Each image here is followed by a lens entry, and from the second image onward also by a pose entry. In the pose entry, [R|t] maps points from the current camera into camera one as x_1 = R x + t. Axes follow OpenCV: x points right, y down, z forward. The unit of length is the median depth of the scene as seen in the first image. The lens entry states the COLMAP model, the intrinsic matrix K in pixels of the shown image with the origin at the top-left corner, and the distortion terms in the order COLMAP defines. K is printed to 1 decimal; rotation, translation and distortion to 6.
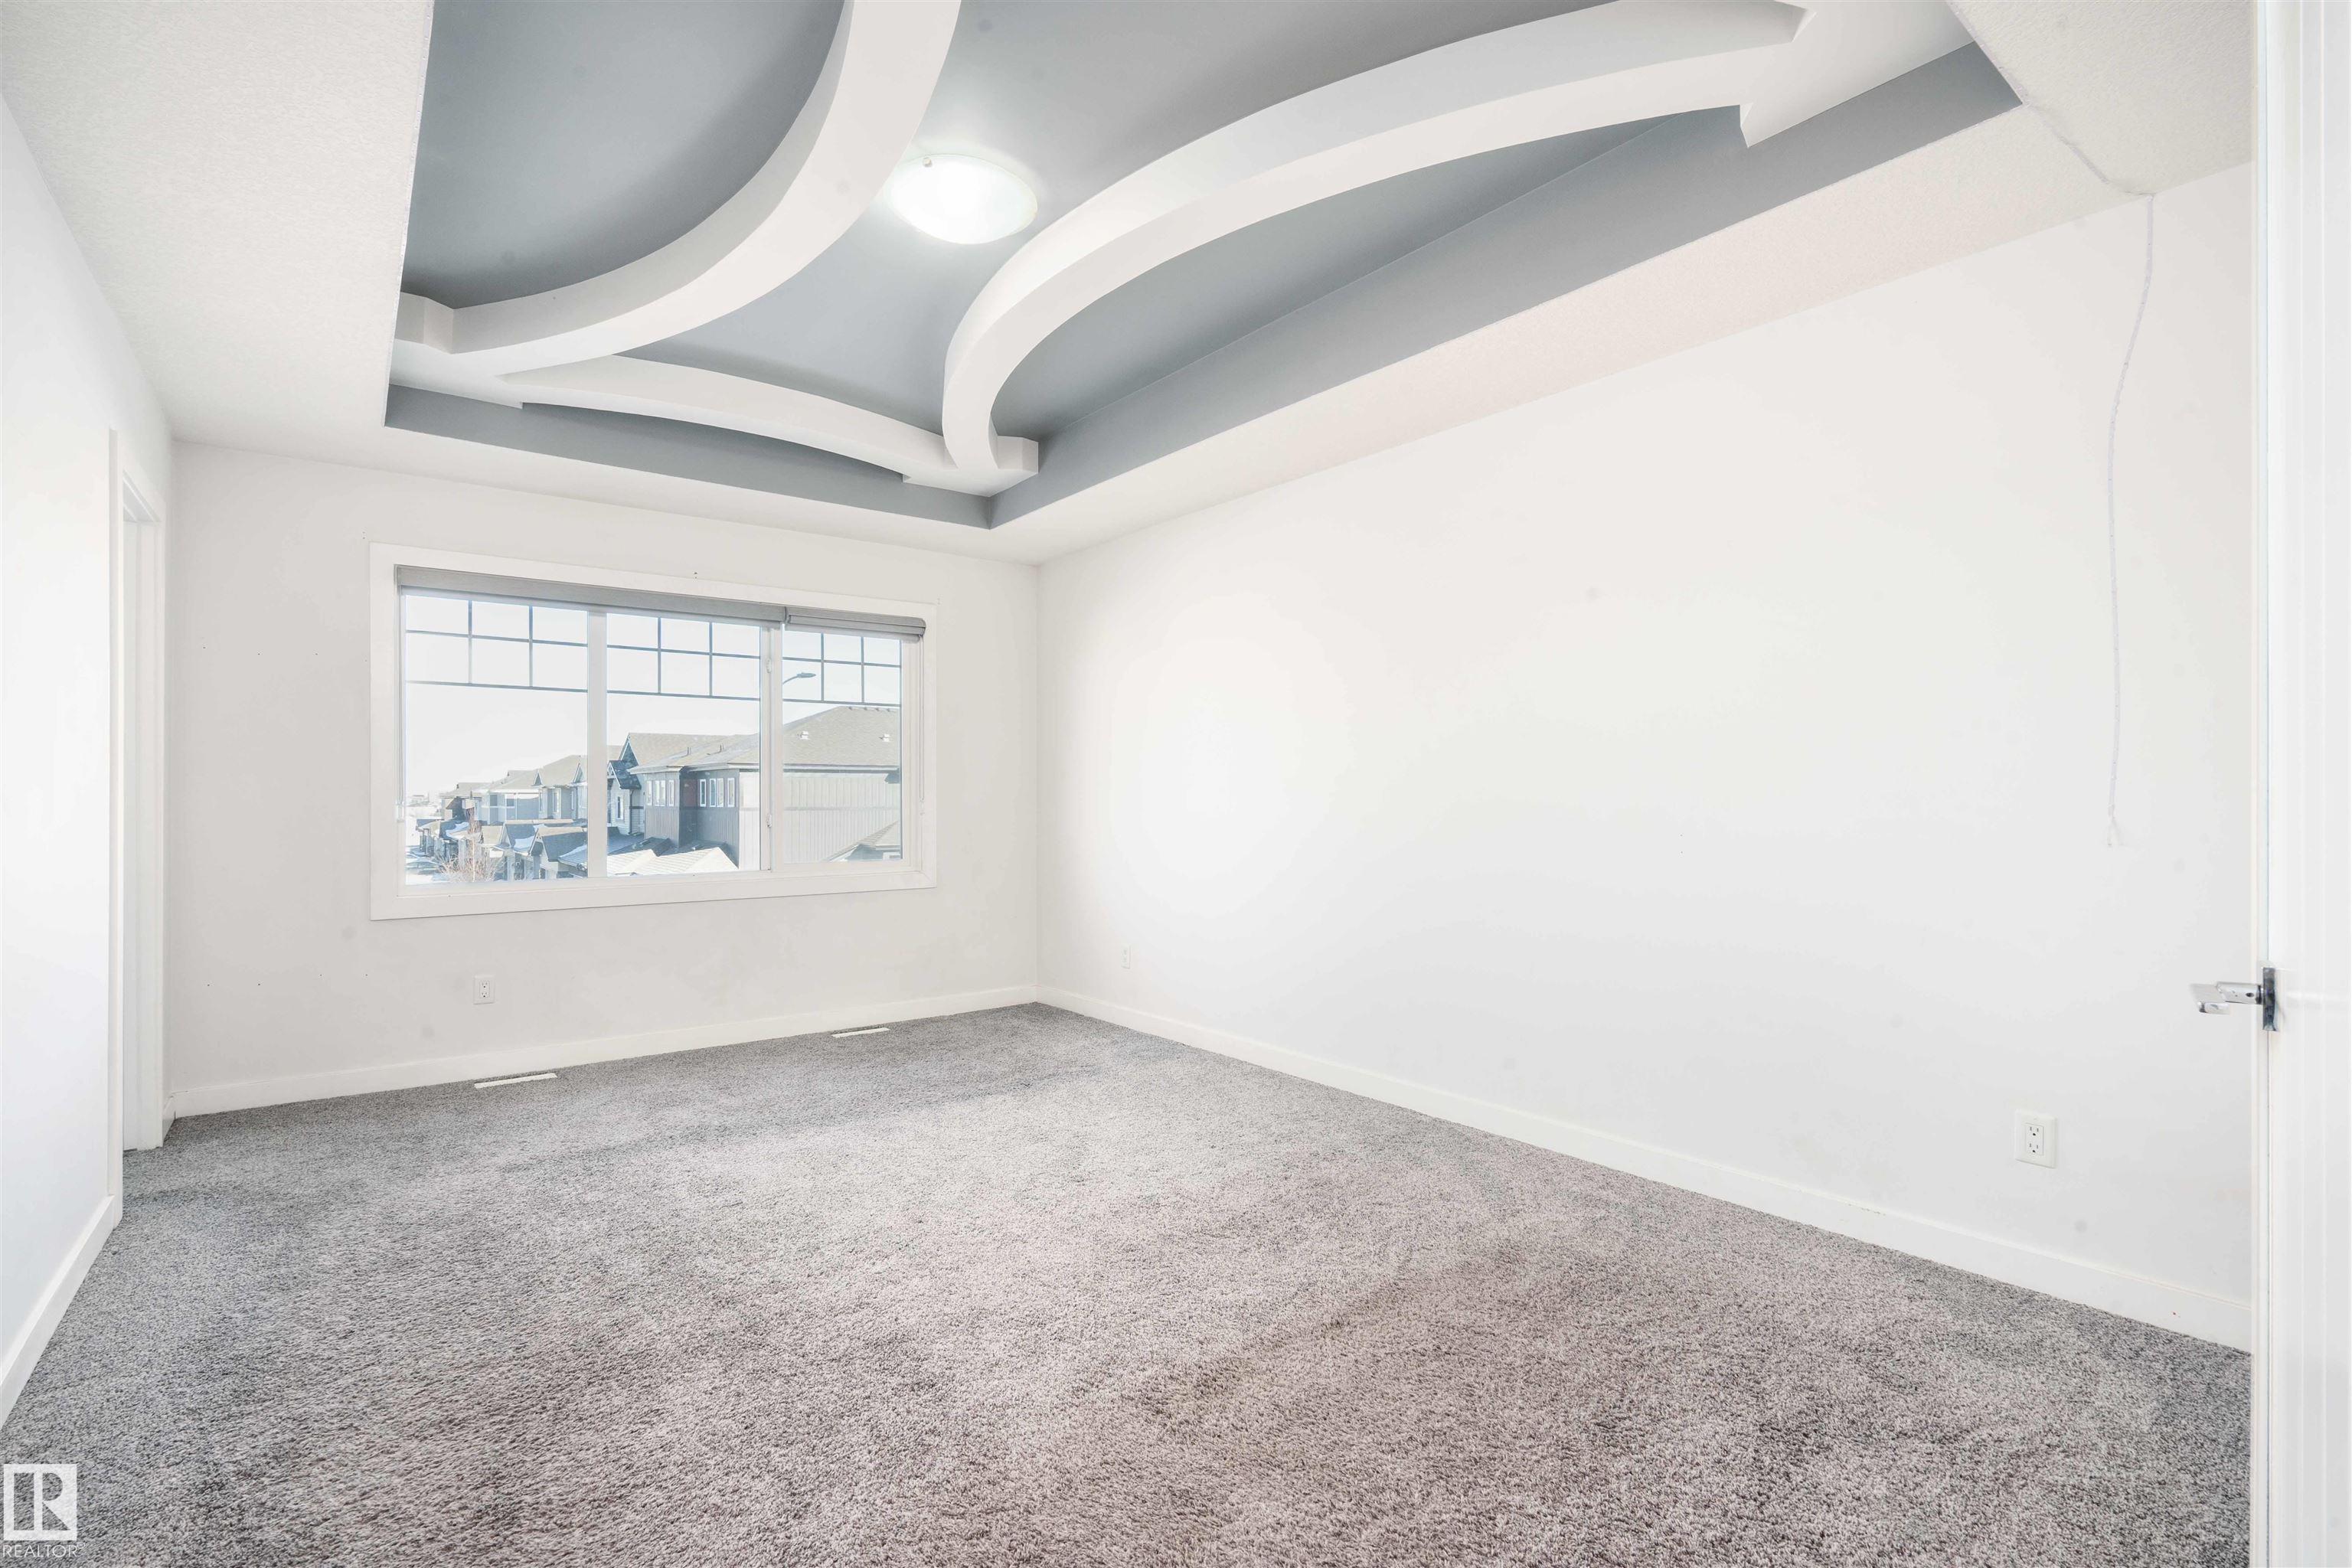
lens RADIAL K [[1037.1, 0, 1133.4], [0, 1037.1, 793.8], [0, 0, 1]] dist [-0.000712, 0.000208]
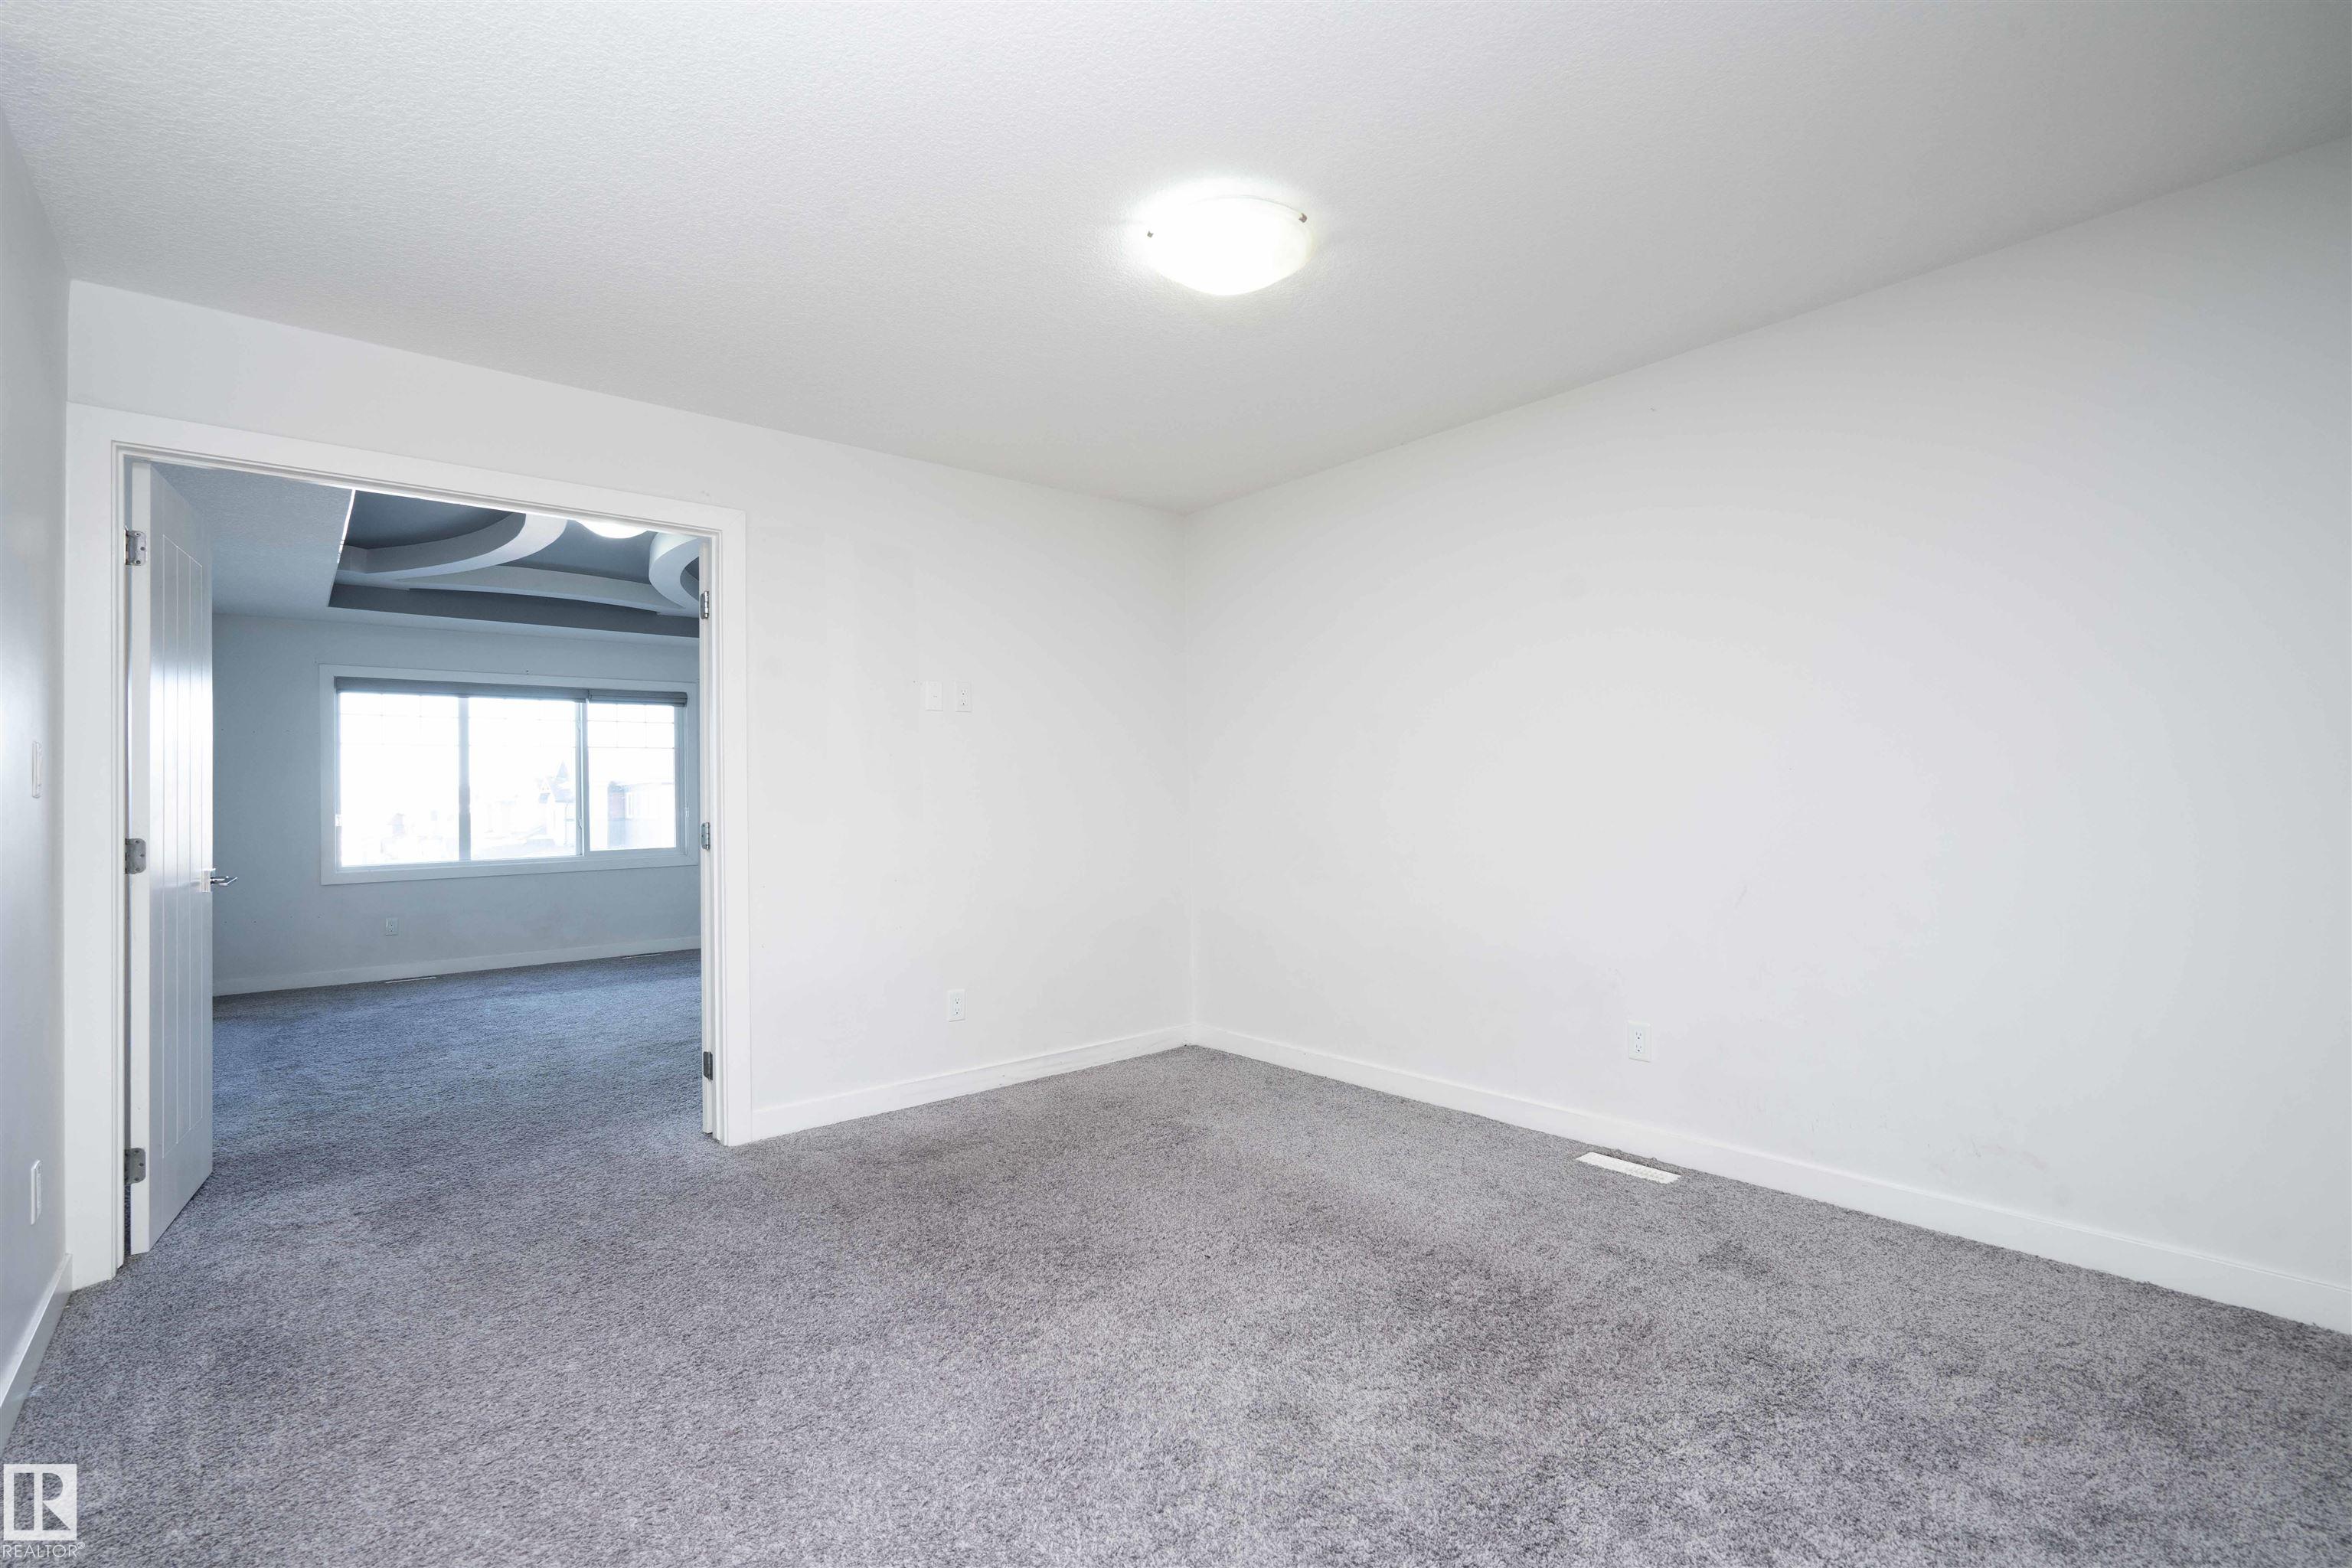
lens RADIAL K [[1057.0, 0, 1179.8], [0, 1057.0, 780.0], [0, 0, 1]] dist [-0.007542, 0.001193]
pose [[0.998213, -0.015057, 0.057823, 0.543545], [0.016020, 0.999740, -0.016239, 0.001470], [-0.057563, 0.017136, 0.998195, -0.764602]]
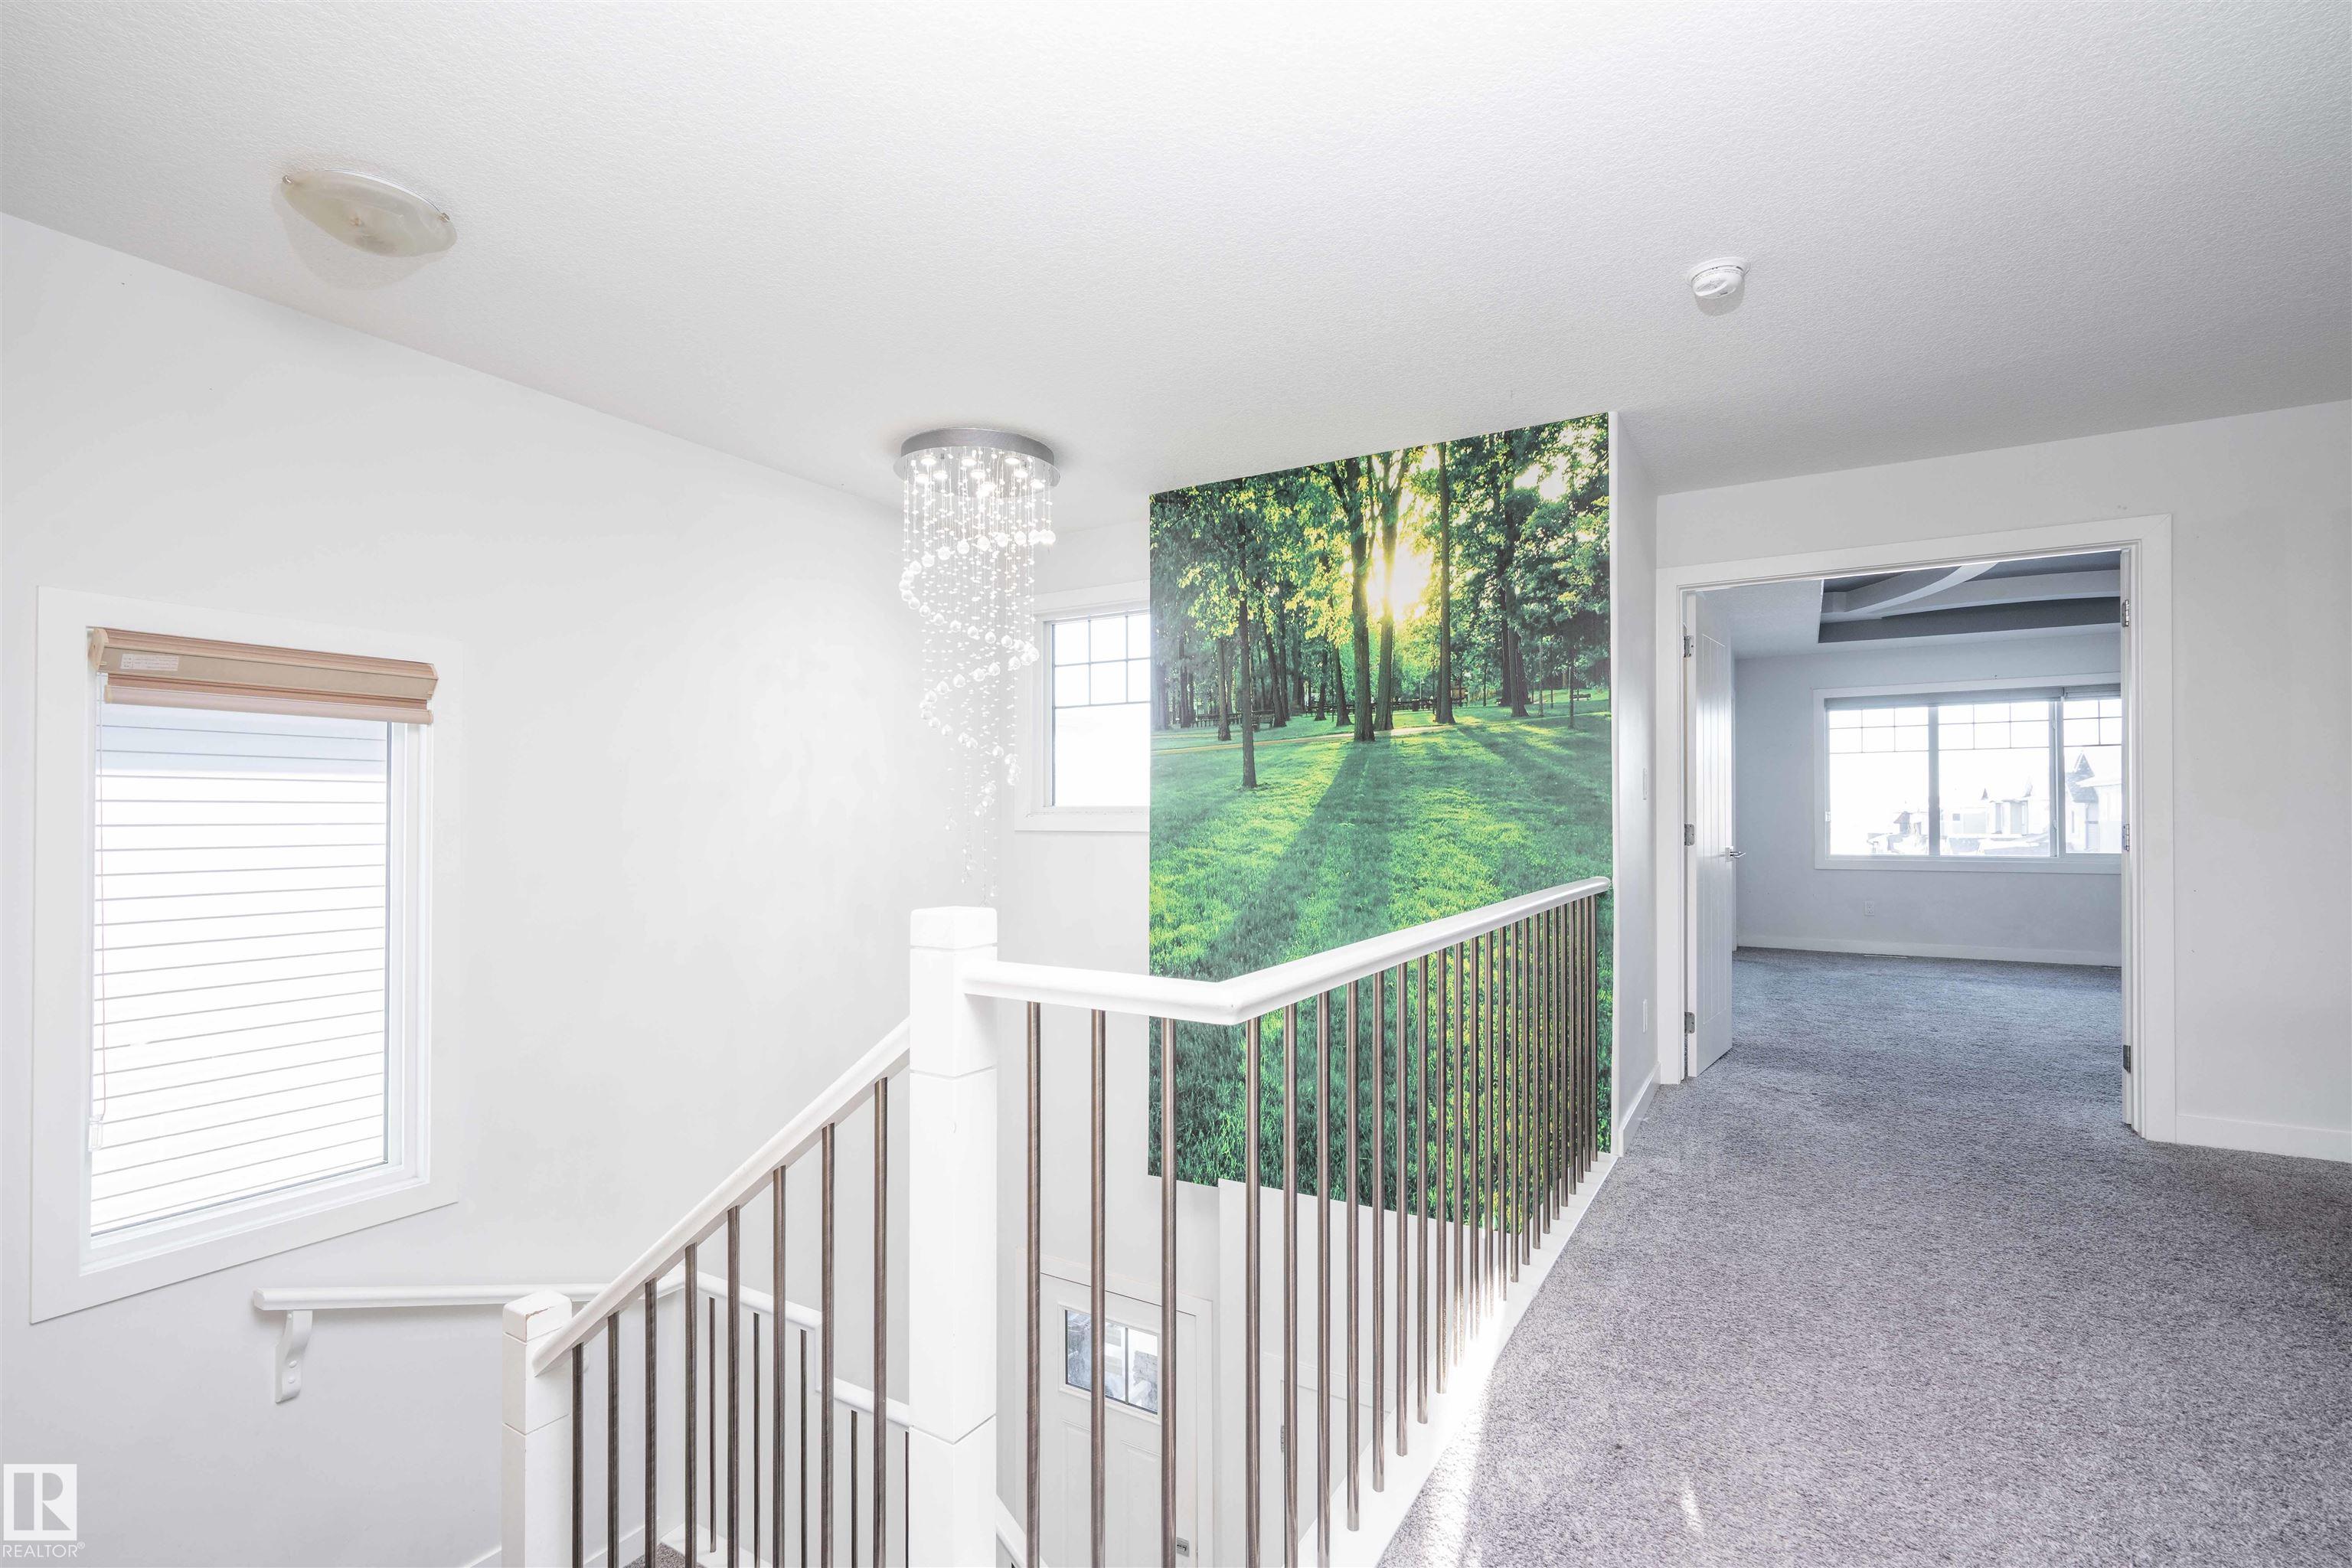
lens RADIAL K [[1088.5, 0, 1178.2], [0, 1088.5, 814.4], [0, 0, 1]] dist [-0.000545, 0.001229]
pose [[0.387417, 0.000520, -0.921904, 0.755641], [0.004318, 0.999988, 0.002379, 0.002369], [0.921894, -0.004902, 0.387410, -0.987063]]
